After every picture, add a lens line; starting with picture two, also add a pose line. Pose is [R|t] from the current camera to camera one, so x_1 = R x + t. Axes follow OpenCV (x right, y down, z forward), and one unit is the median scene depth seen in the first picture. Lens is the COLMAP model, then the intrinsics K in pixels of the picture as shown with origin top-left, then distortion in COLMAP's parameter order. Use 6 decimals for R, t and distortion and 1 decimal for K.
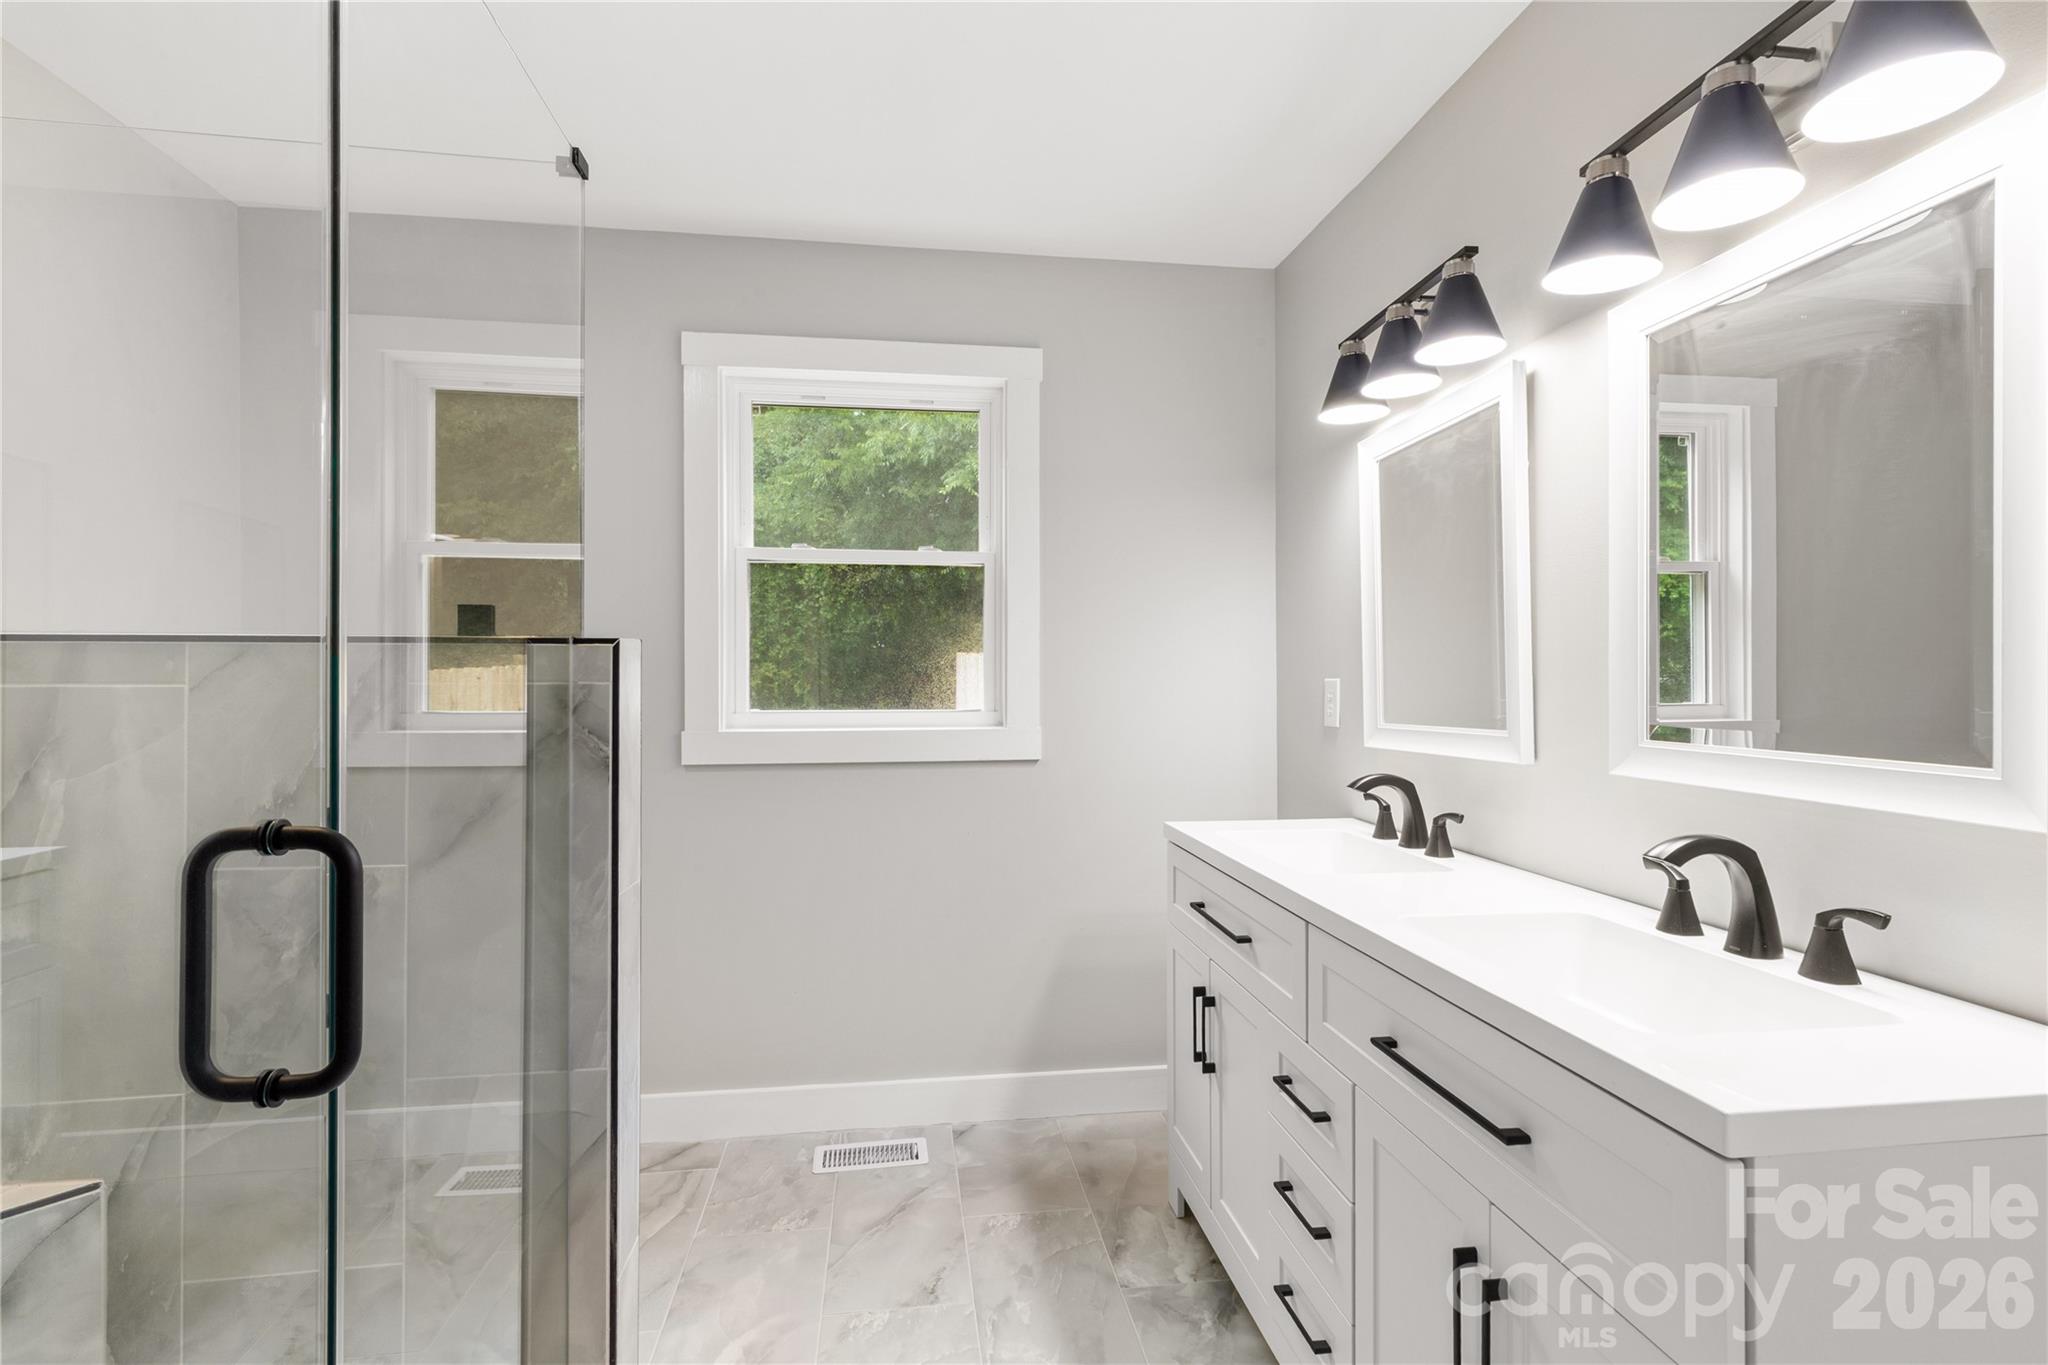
lens RADIAL K [[937.7, 0, 1007.6], [0, 937.7, 678.7], [0, 0, 1]] dist [0.009339, -0.002563]
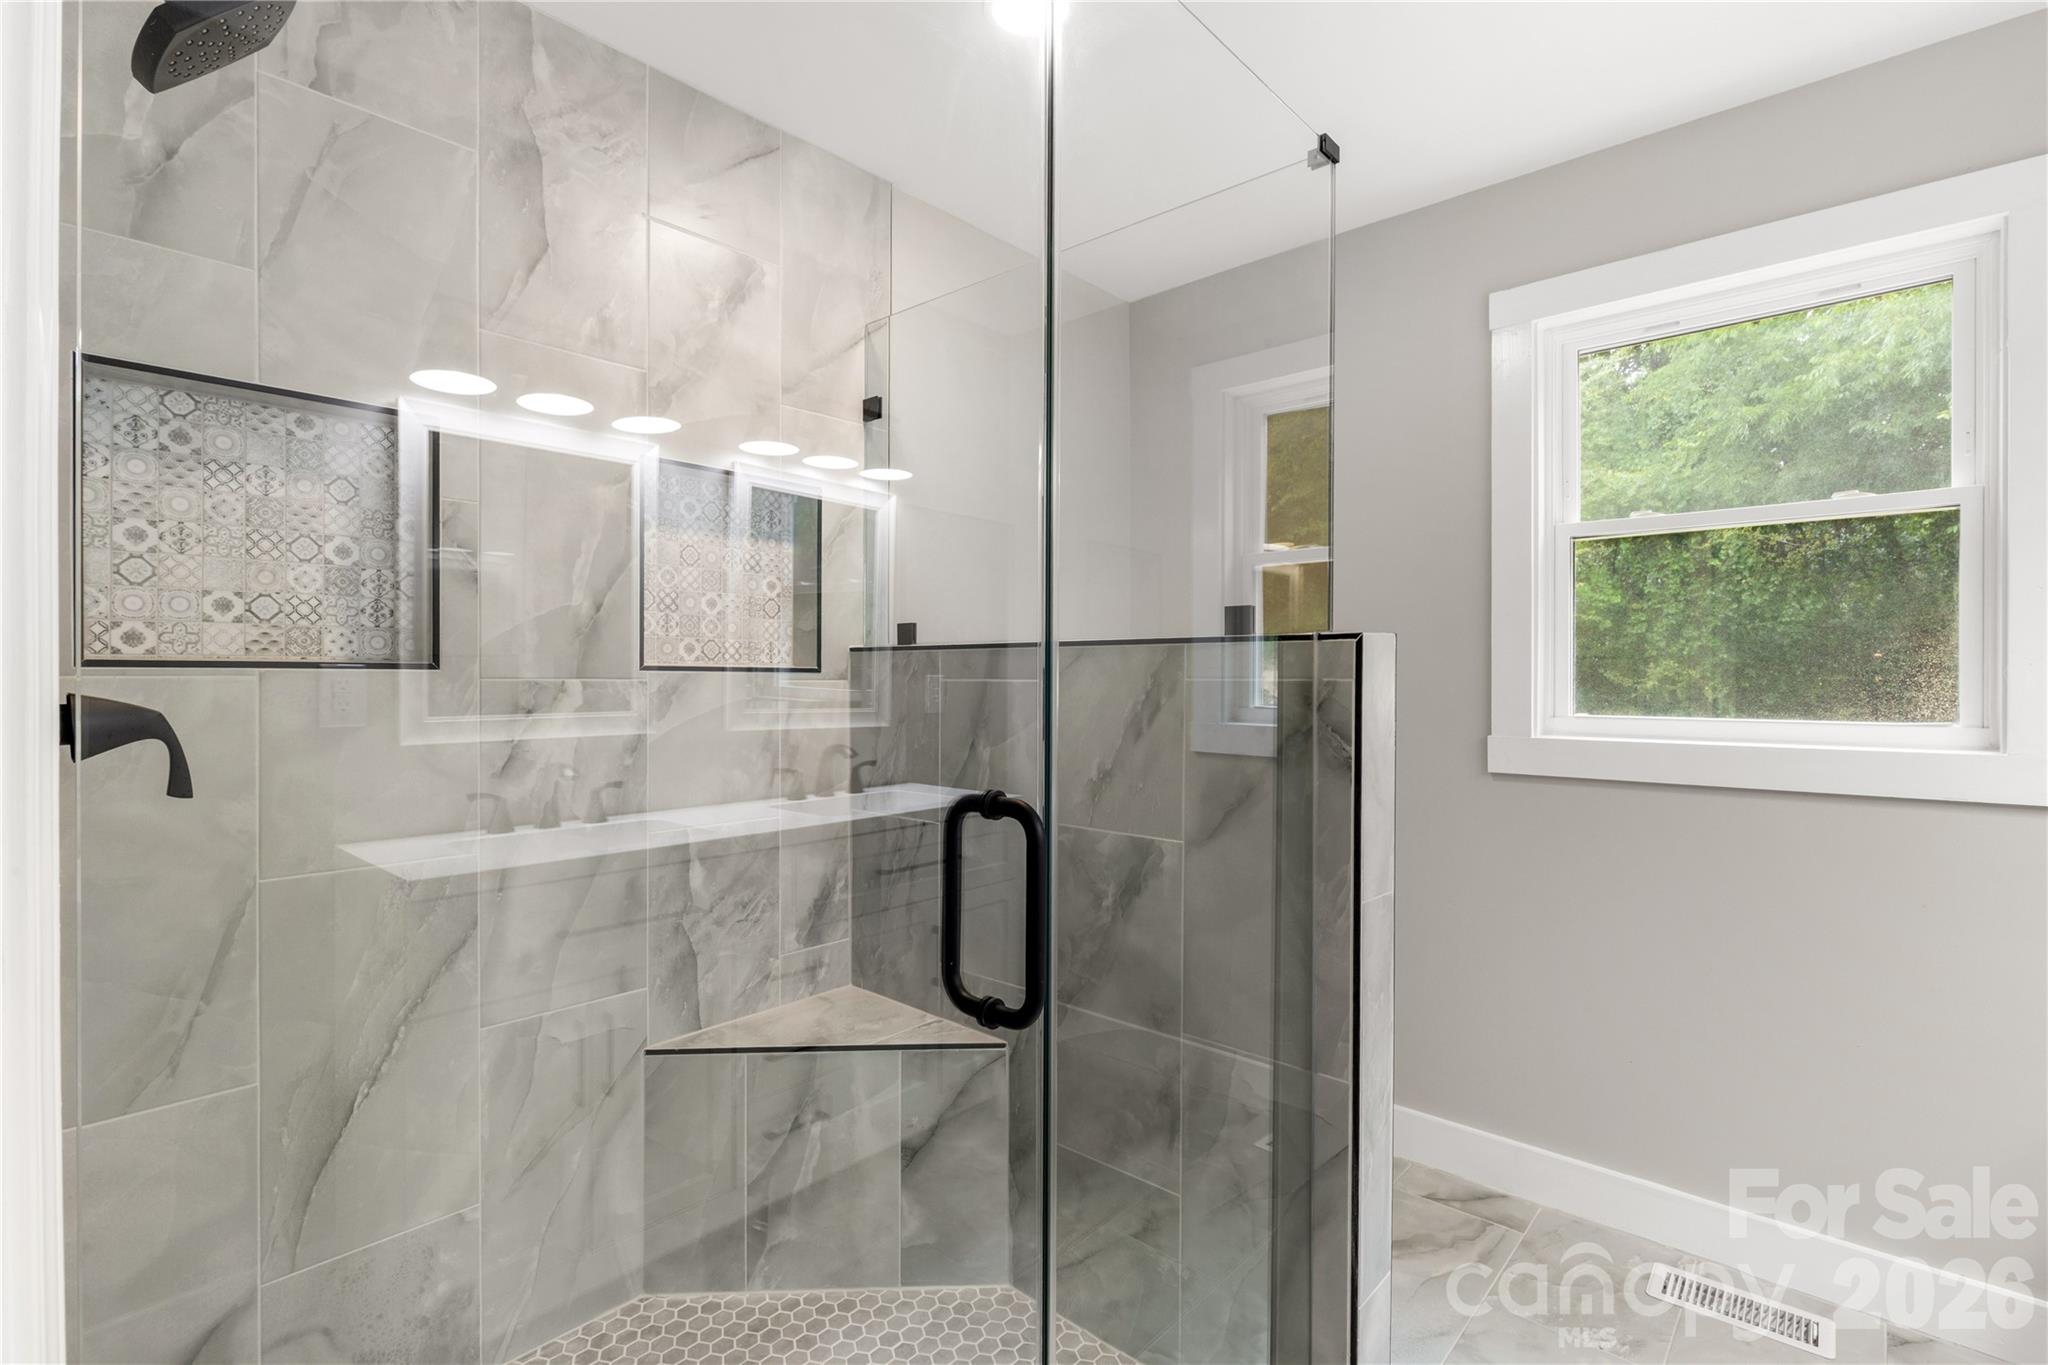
lens RADIAL K [[937.7, 0, 1030.7], [0, 937.7, 680.0], [0, 0, 1]] dist [0.009339, -0.002563]
pose [[0.663172, 0.003800, -0.748458, 0.074103], [-0.002805, 0.999993, 0.002592, 0.002983], [0.748462, 0.000381, 0.663177, 0.119566]]
